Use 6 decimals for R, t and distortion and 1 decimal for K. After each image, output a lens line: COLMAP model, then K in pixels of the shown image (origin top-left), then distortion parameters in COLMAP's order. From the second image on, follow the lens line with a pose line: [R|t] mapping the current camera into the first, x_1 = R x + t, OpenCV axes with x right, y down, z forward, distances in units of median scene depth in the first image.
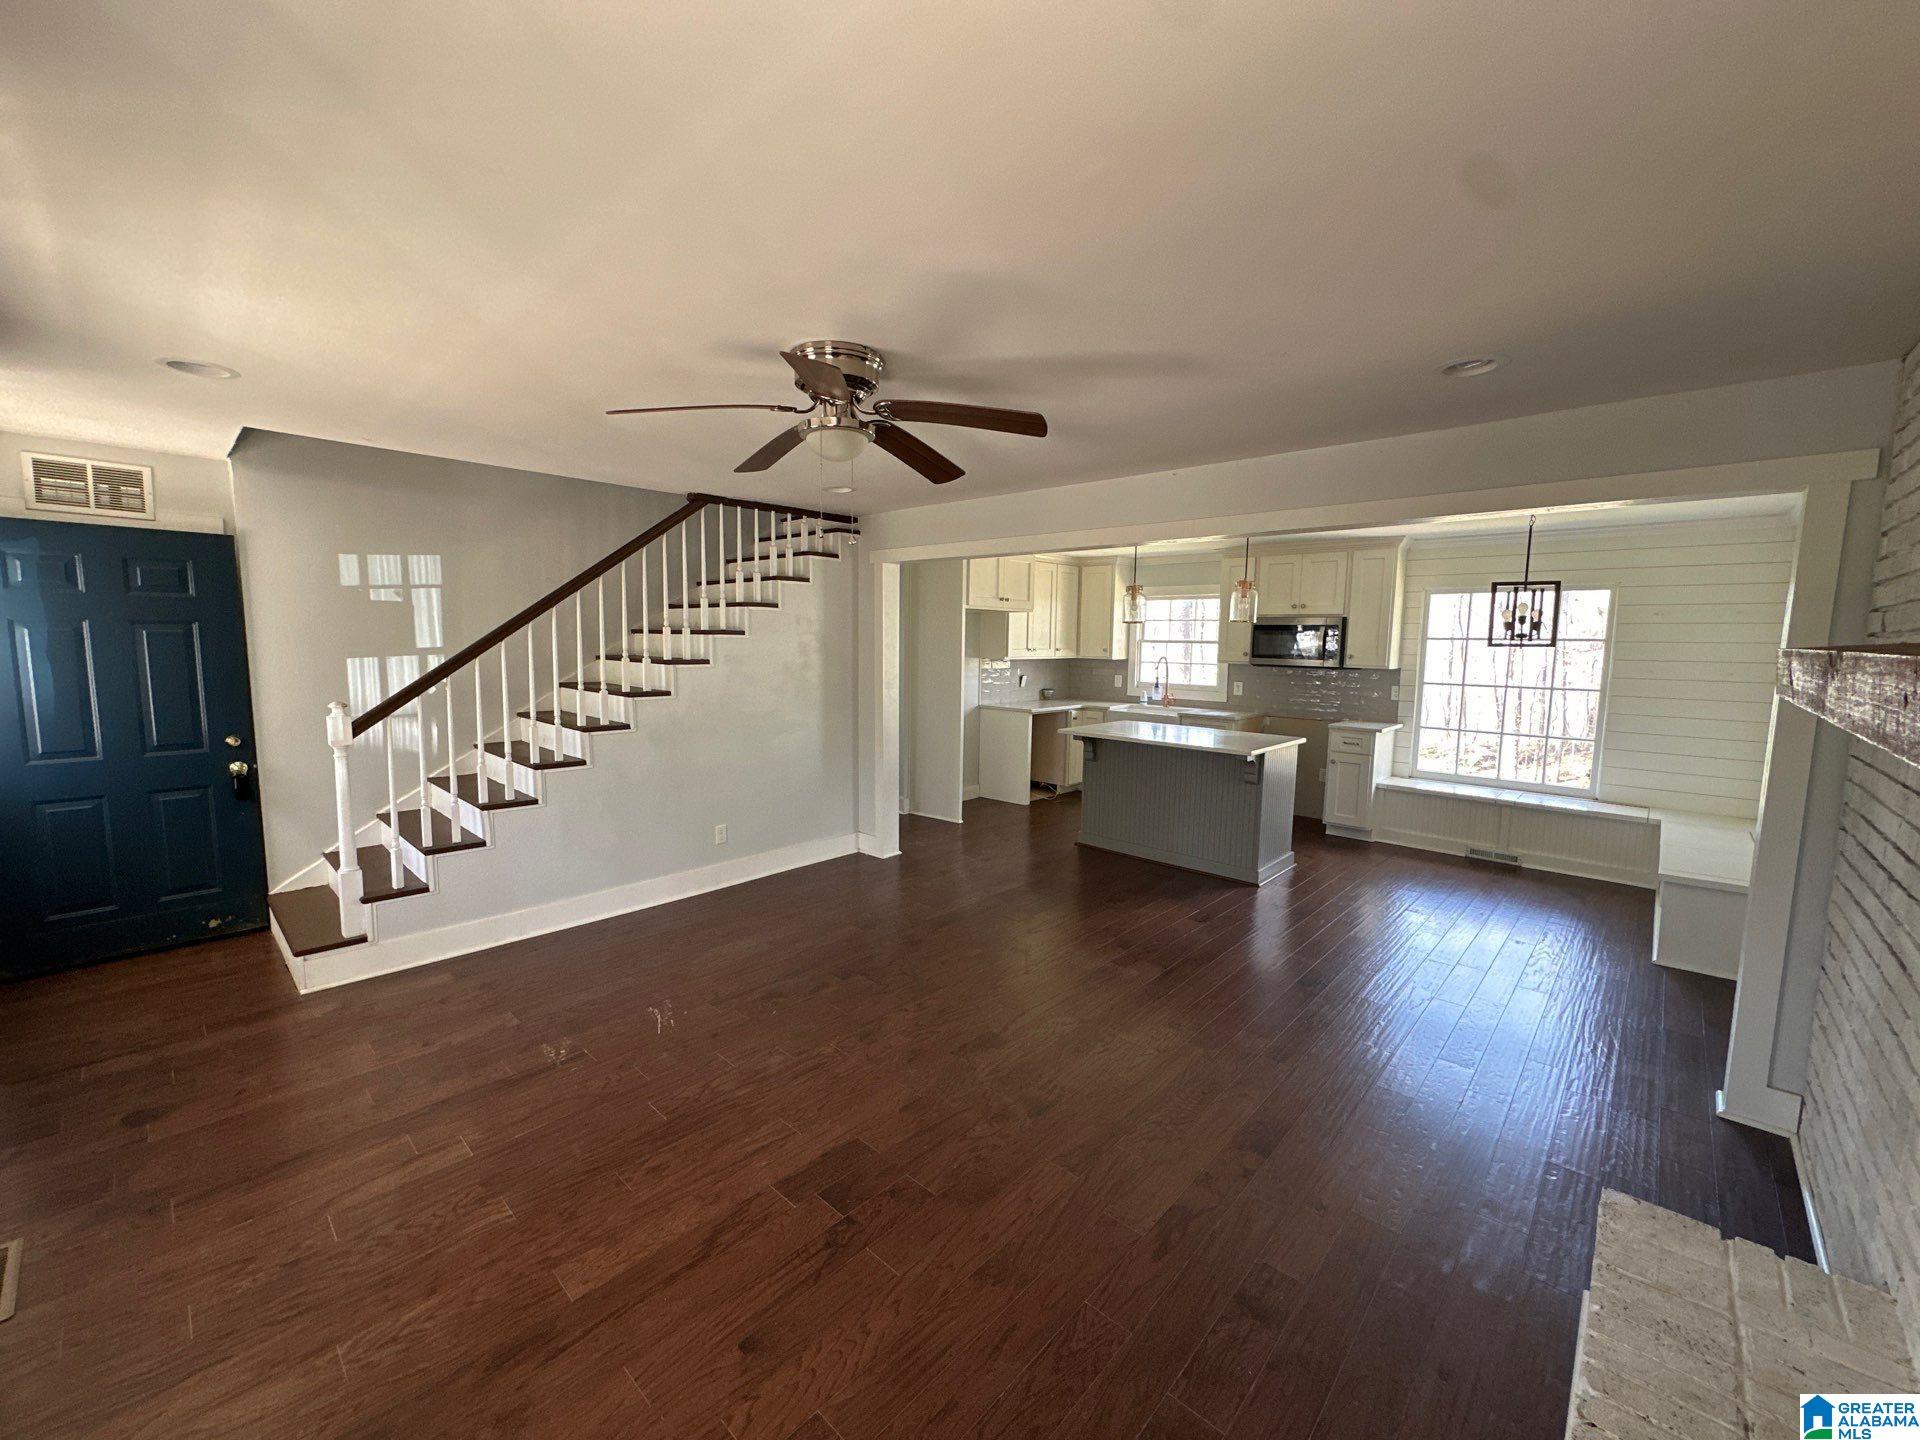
lens RADIAL K [[763.1, 0, 962.3], [0, 763.1, 721.4], [0, 0, 1]] dist [-0.004826, 0.000768]
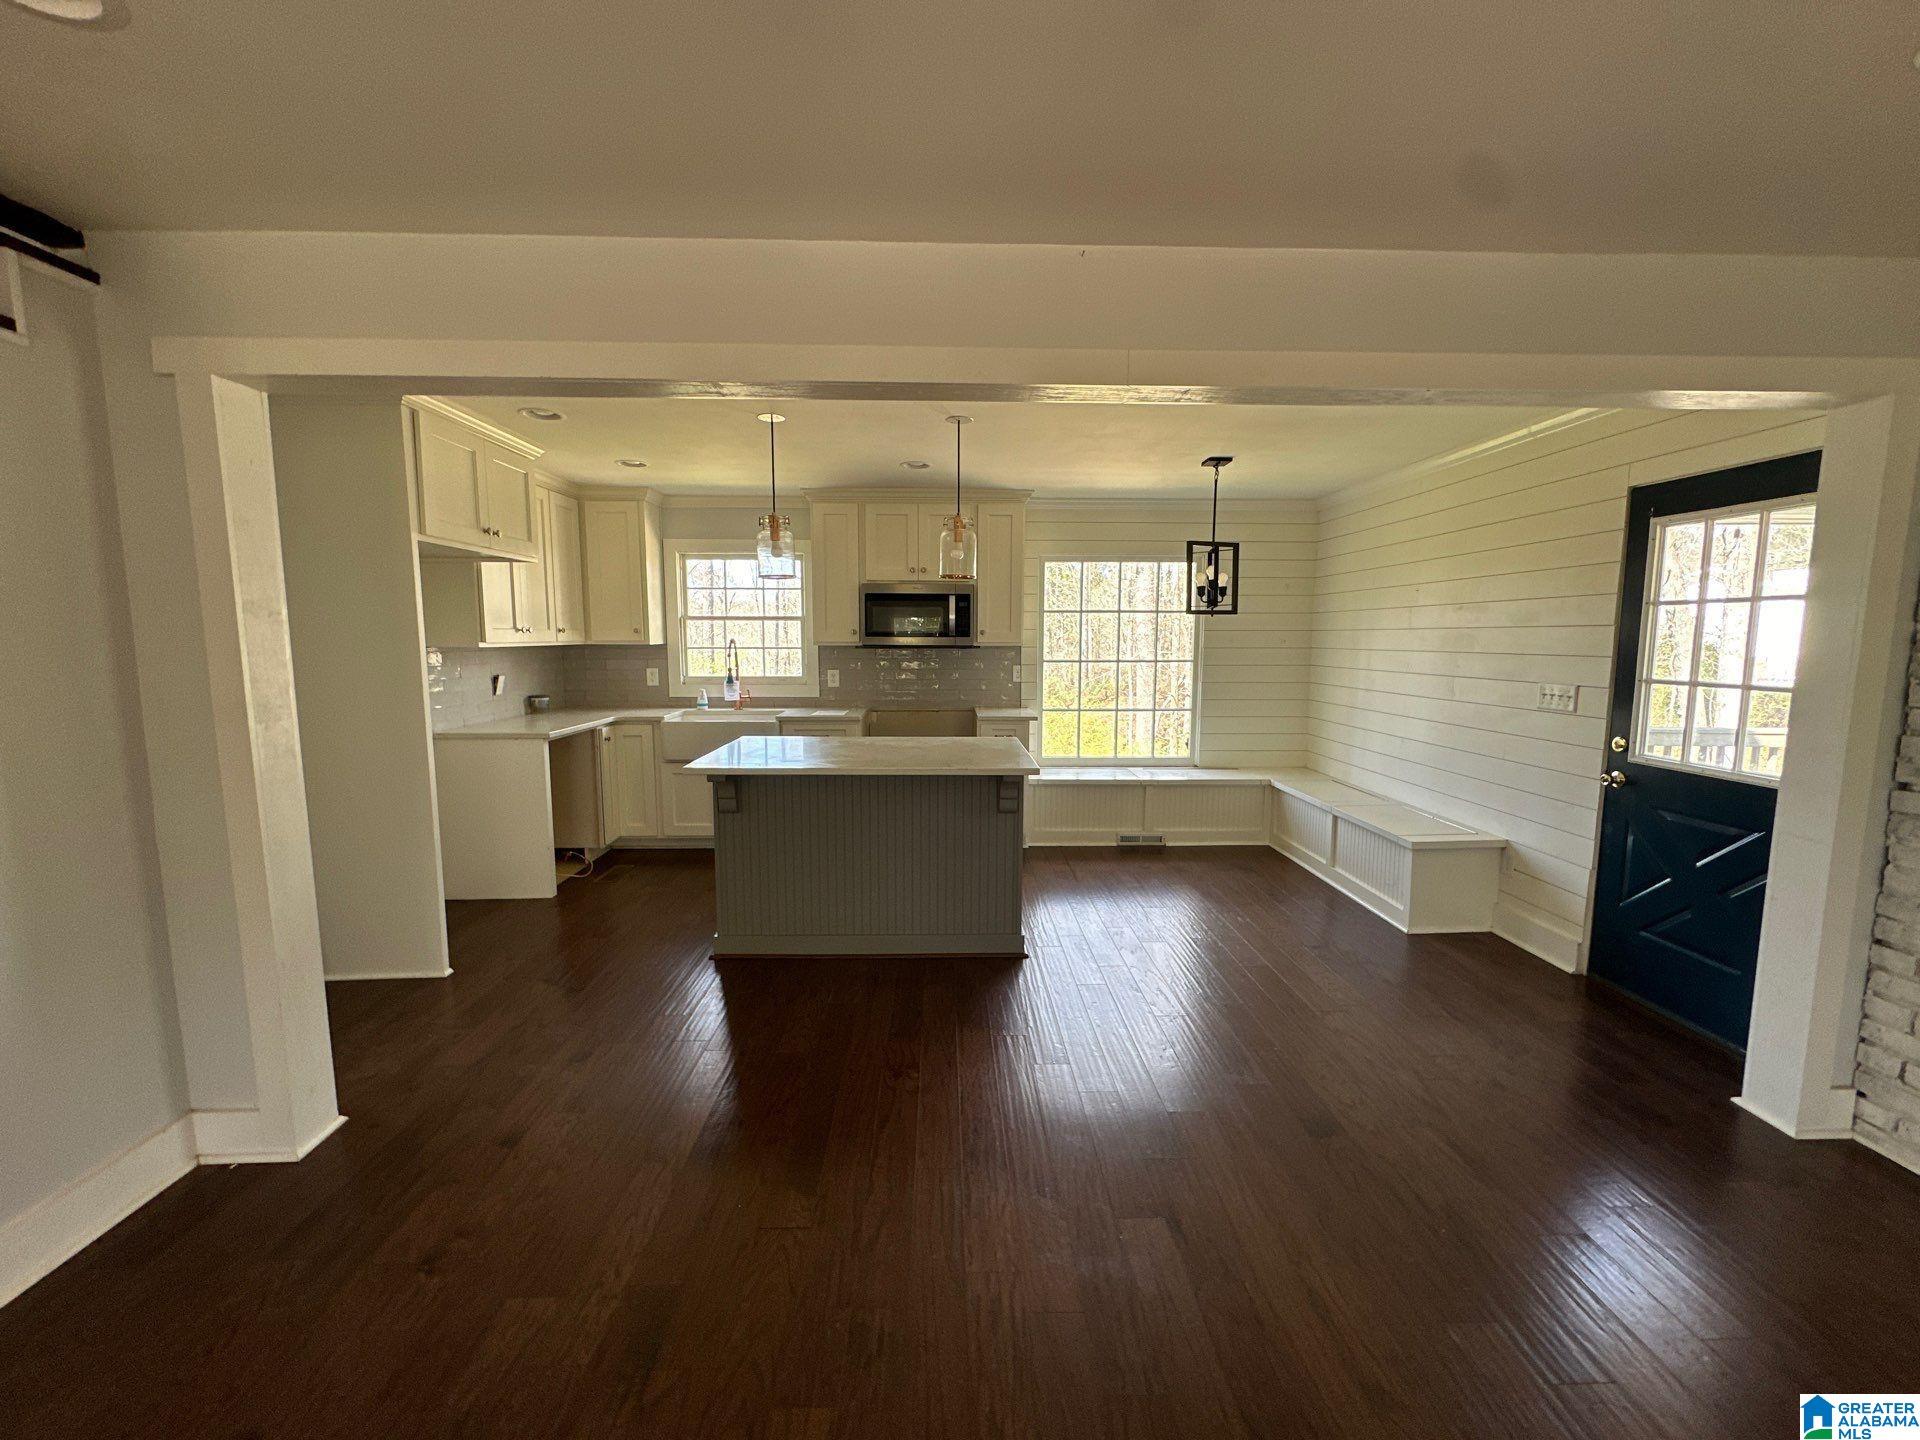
lens RADIAL K [[763.1, 0, 957.7], [0, 763.1, 723.1], [0, 0, 1]] dist [-0.004826, 0.000768]
pose [[0.718507, -0.091032, 0.689537, -0.094931], [0.082803, 0.995543, 0.045149, -0.026526], [-0.690574, 0.024656, 0.722842, 0.422798]]
